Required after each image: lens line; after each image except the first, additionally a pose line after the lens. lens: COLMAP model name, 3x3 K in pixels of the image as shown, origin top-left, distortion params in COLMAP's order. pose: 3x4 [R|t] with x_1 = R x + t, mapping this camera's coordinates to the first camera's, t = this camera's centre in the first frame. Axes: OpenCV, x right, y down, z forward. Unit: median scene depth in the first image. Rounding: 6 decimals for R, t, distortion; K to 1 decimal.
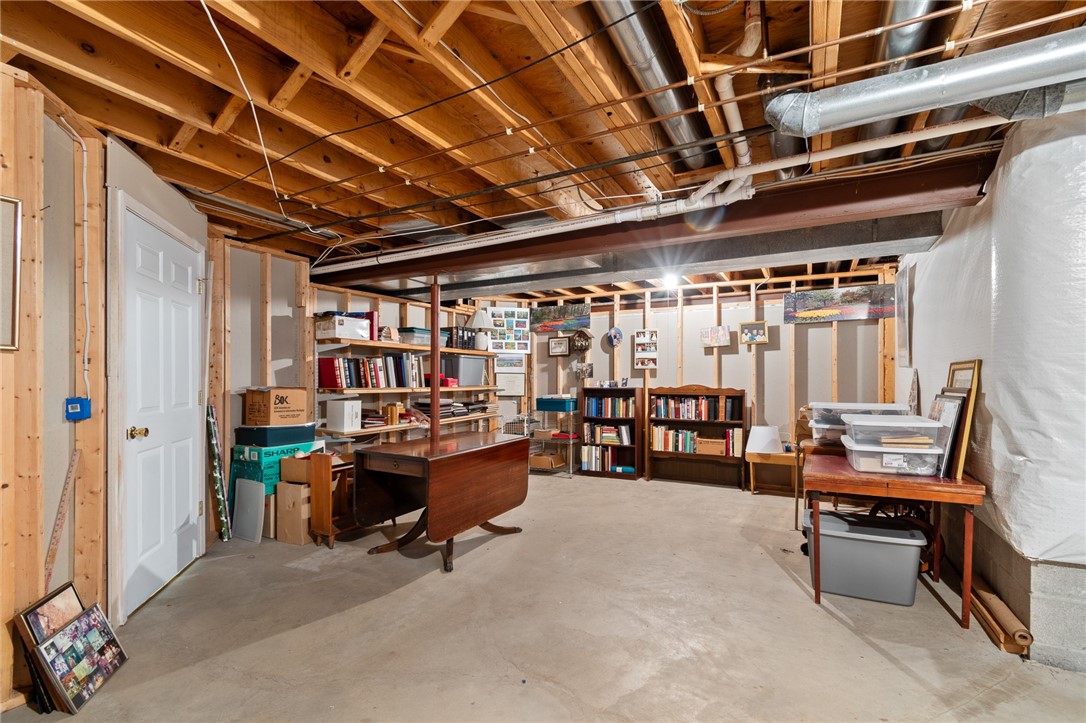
lens RADIAL K [[478.3, 0, 543.0], [0, 478.3, 361.5], [0, 0, 1]] dist [0.002940, -0.000585]
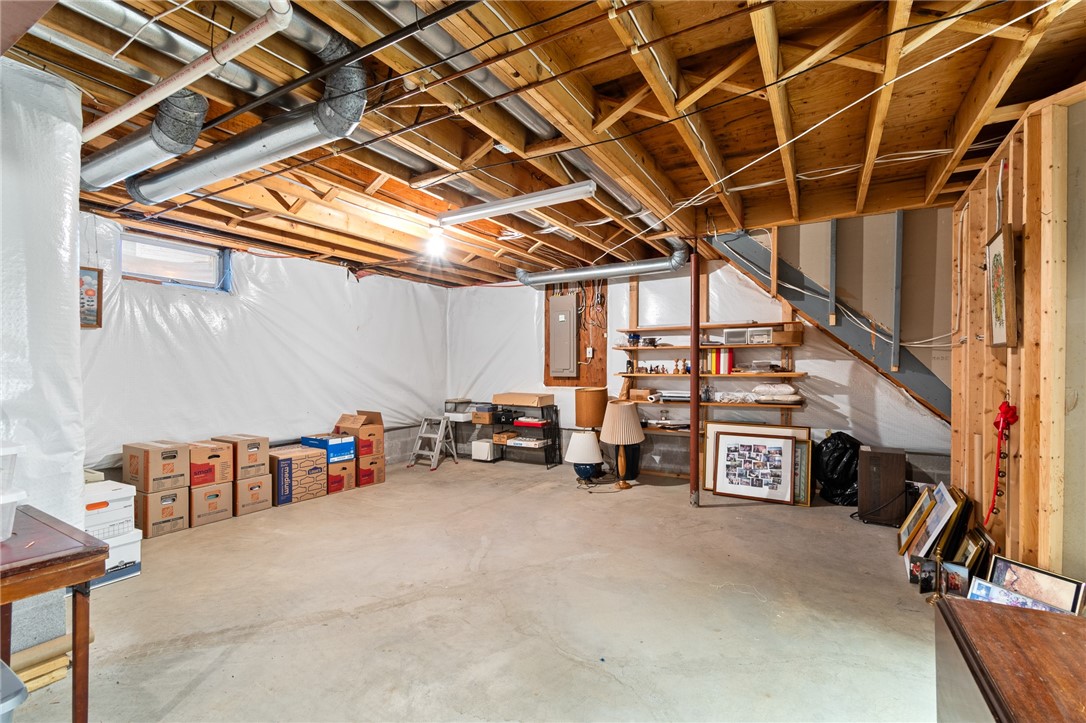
lens RADIAL K [[478.3, 0, 543.0], [0, 478.3, 361.5], [0, 0, 1]] dist [0.002940, -0.000585]
pose [[-0.998843, -0.003721, 0.047952, 0.042500], [-0.005475, 0.999318, -0.036509, 0.056044], [-0.047783, -0.036730, -0.998182, 1.993870]]
